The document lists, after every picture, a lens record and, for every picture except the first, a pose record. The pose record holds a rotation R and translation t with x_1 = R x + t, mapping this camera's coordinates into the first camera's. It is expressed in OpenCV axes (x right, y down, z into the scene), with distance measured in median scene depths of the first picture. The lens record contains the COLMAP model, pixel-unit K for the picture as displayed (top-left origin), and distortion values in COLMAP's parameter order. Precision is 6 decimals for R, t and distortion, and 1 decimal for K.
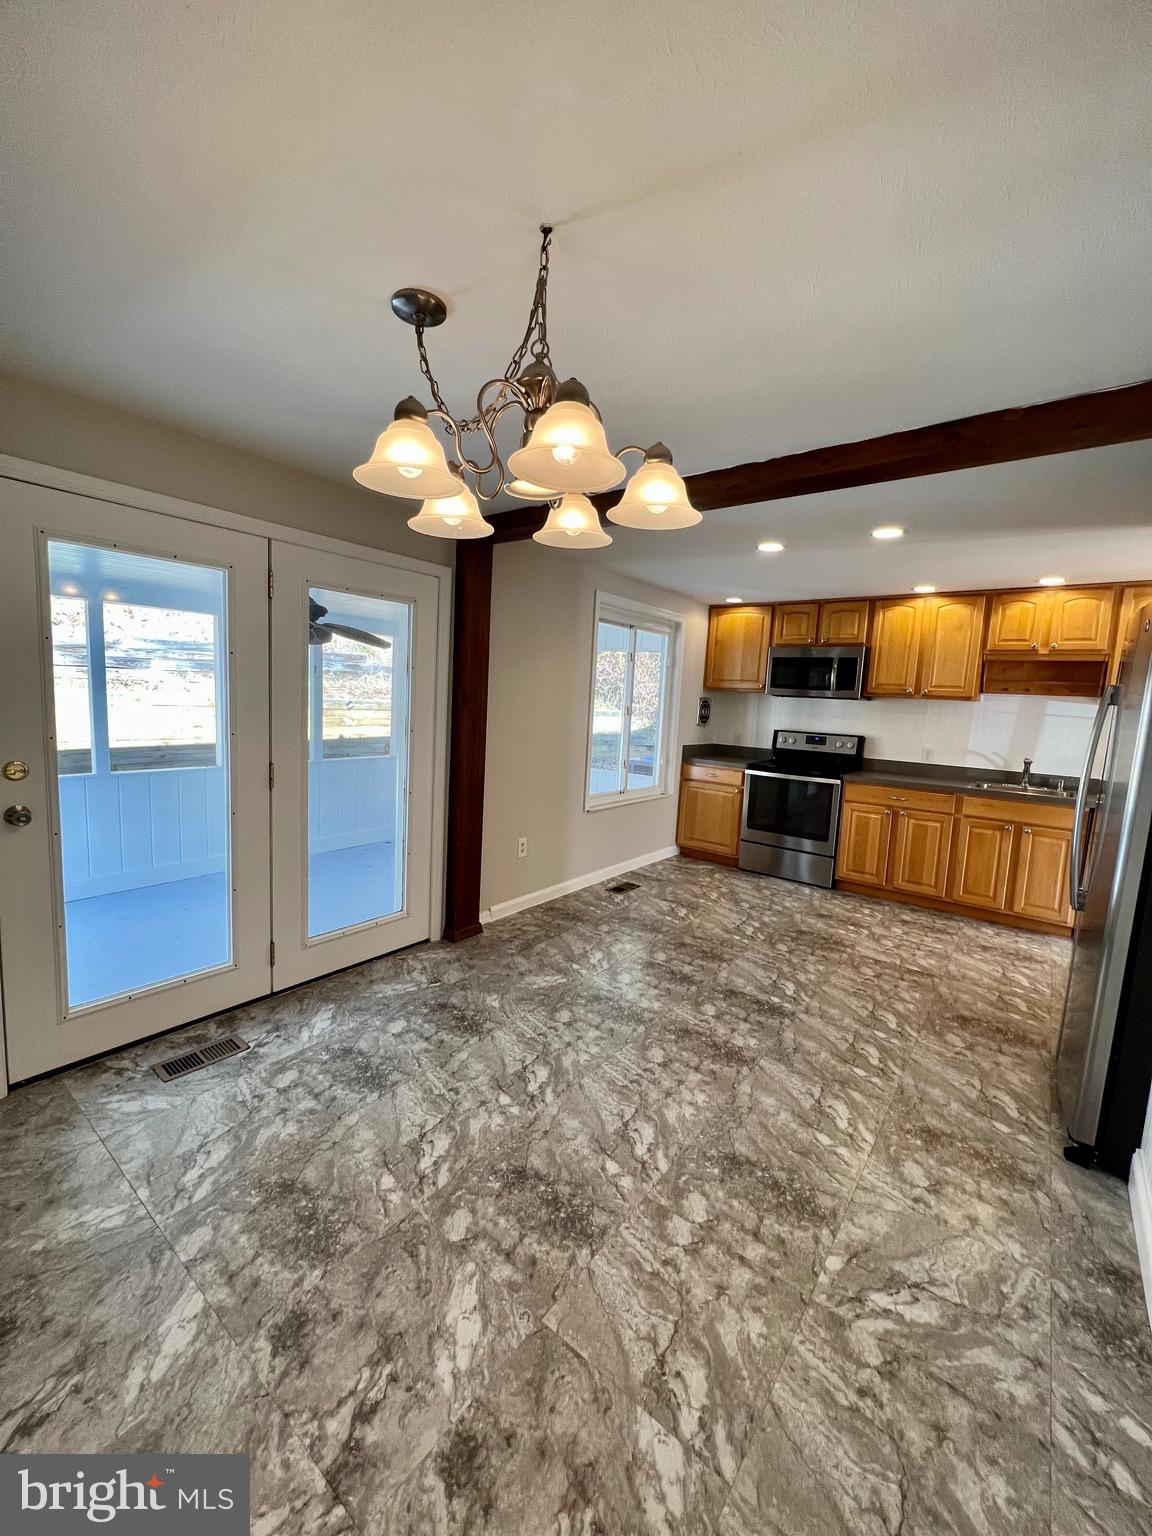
lens RADIAL K [[608.8, 0, 577.0], [0, 608.8, 768.1], [0, 0, 1]] dist [-0.008223, 0.000388]
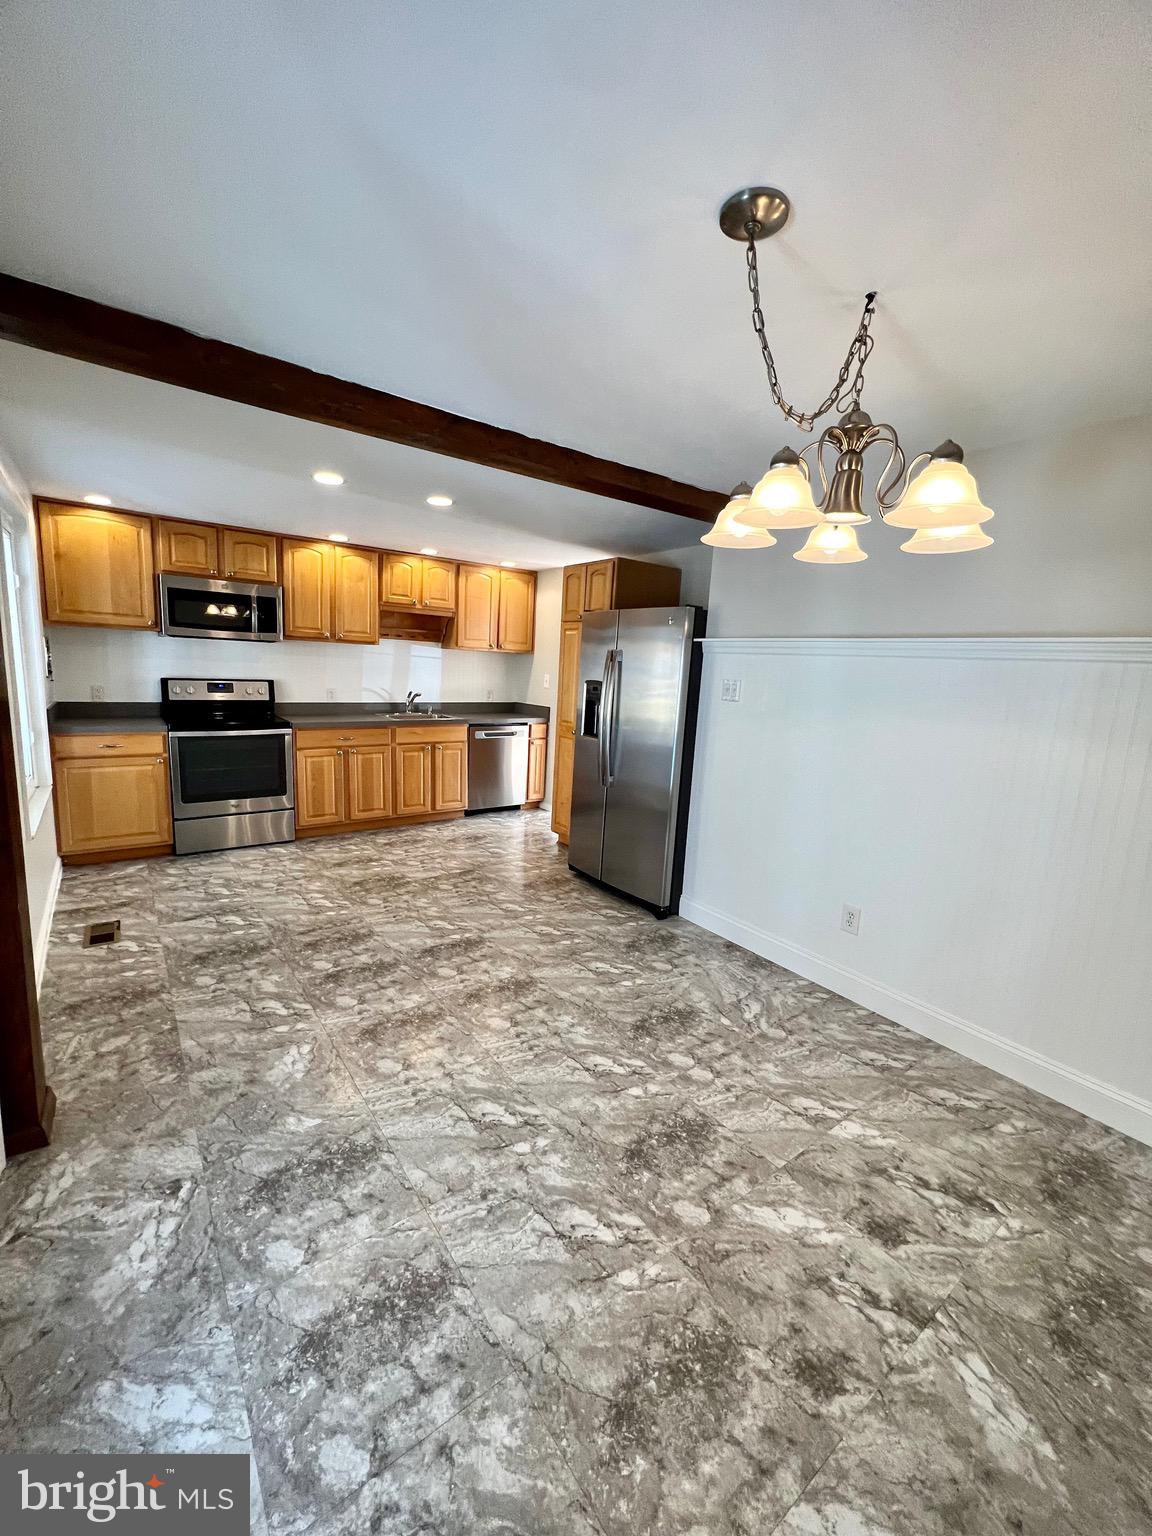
lens RADIAL K [[608.8, 0, 572.1], [0, 608.8, 765.9], [0, 0, 1]] dist [-0.008223, 0.000388]
pose [[0.267372, -0.194292, 0.943802, -0.512422], [0.075889, 0.980665, 0.180382, -0.086718], [-0.960600, 0.023395, 0.276947, 0.430487]]
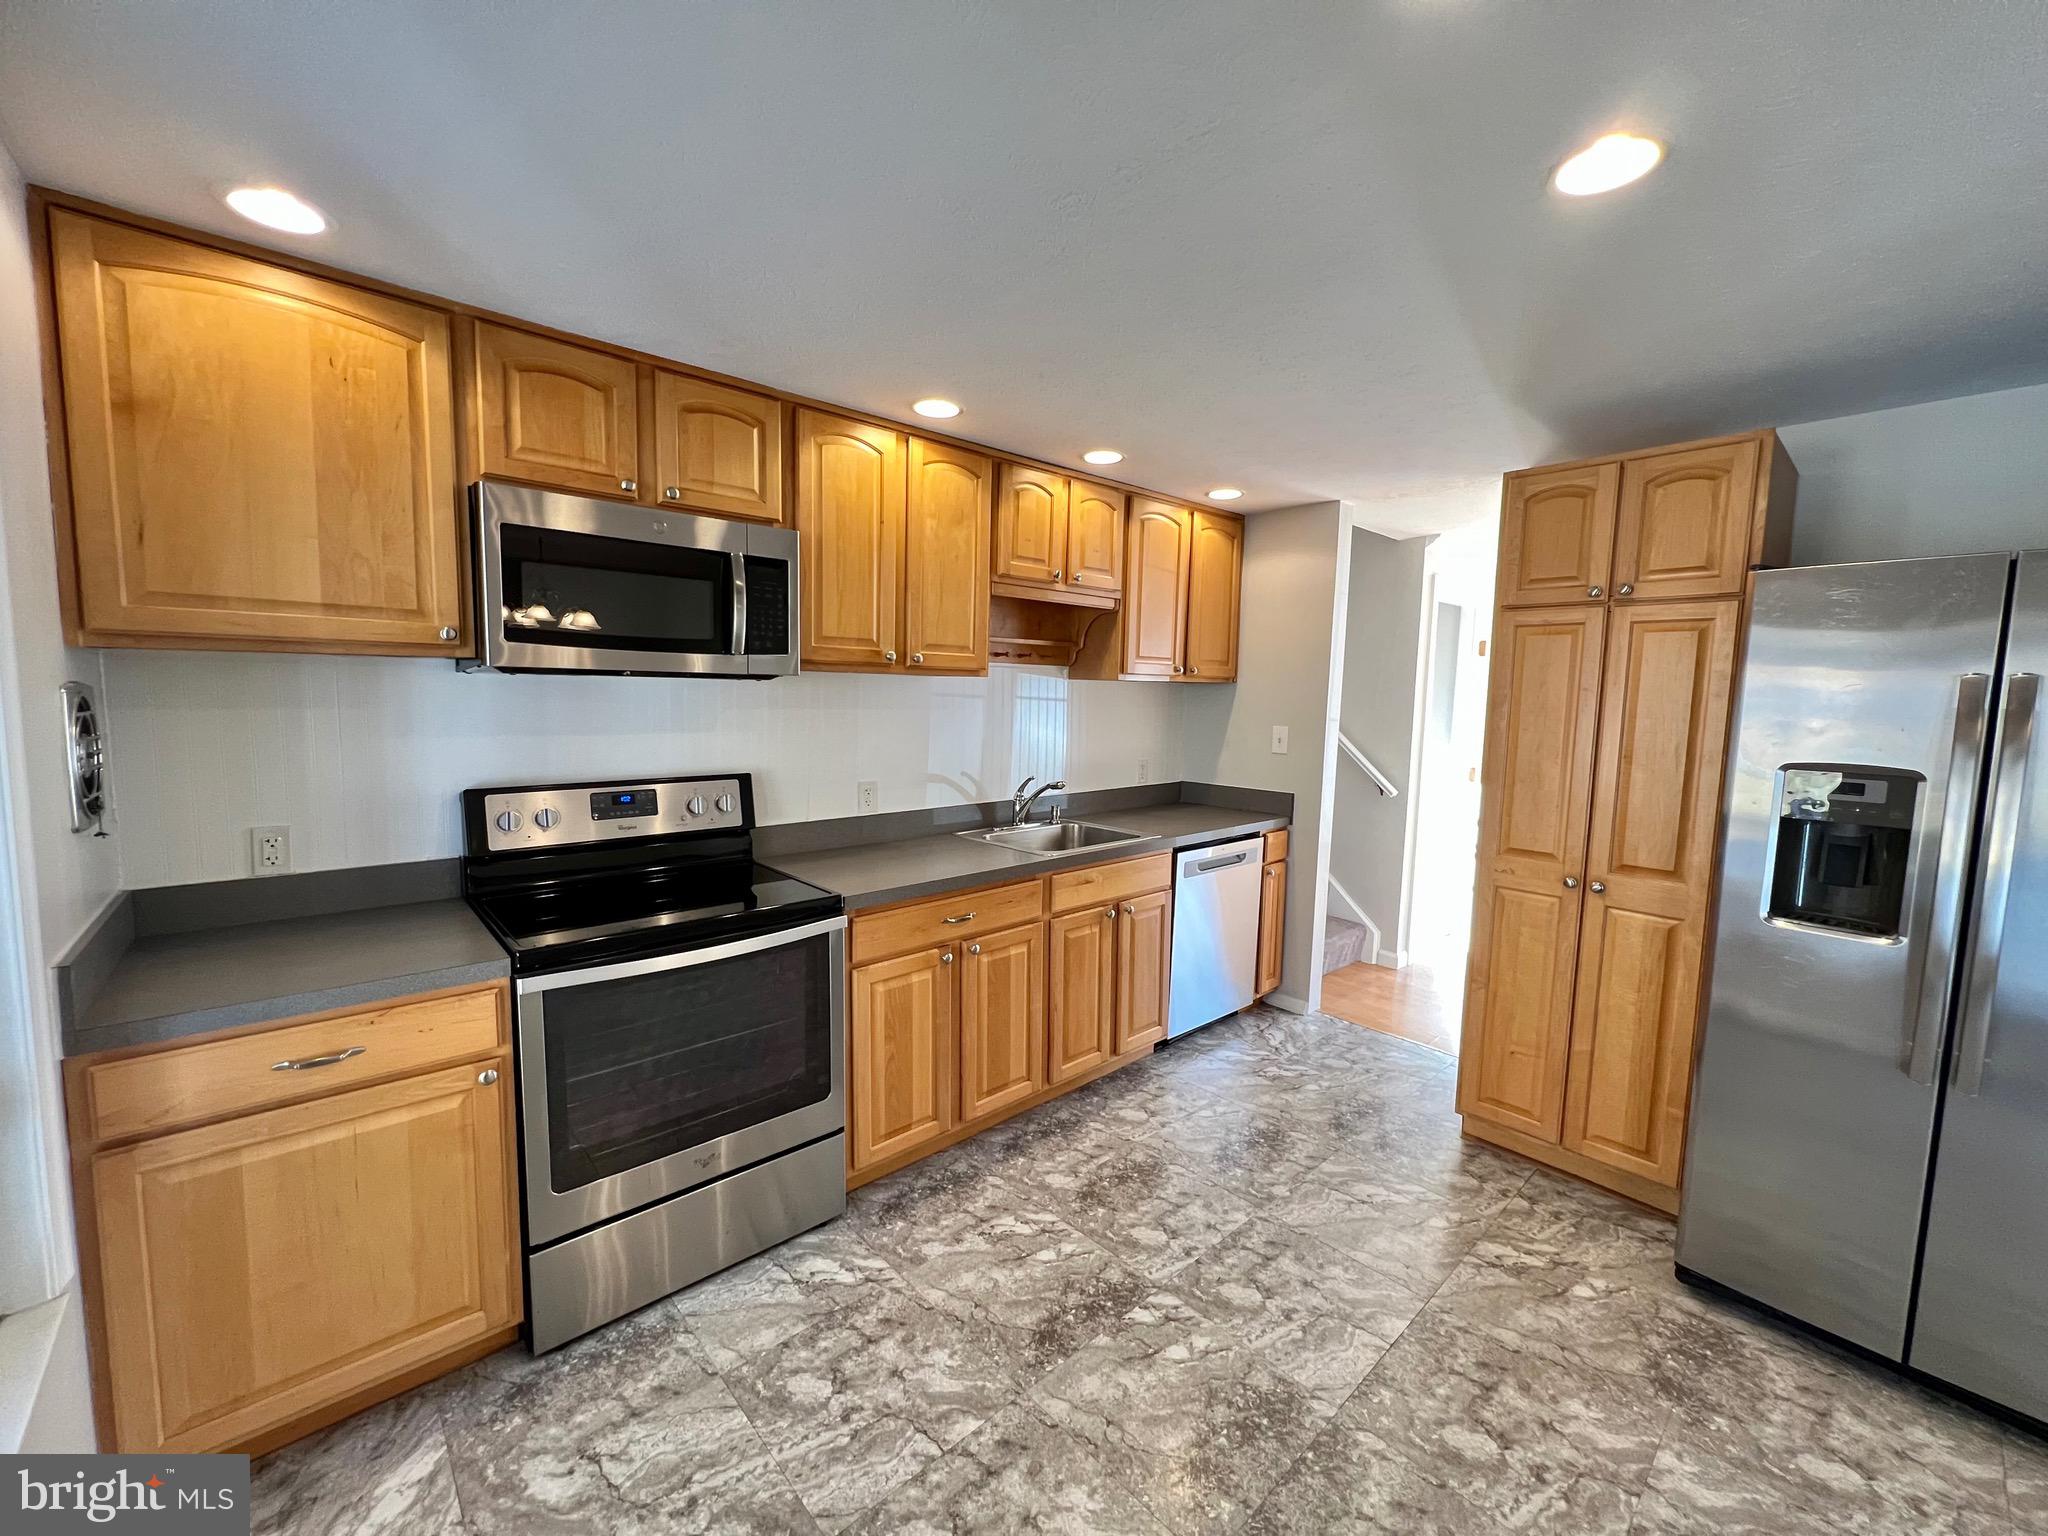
lens RADIAL K [[811.7, 0, 1024.5], [0, 811.7, 775.5], [0, 0, 1]] dist [-0.008223, 0.000388]
pose [[0.183733, -0.145424, 0.972160, 0.017432], [0.107472, 0.986039, 0.127188, -0.148498], [-0.977083, 0.081111, 0.196797, 1.119458]]
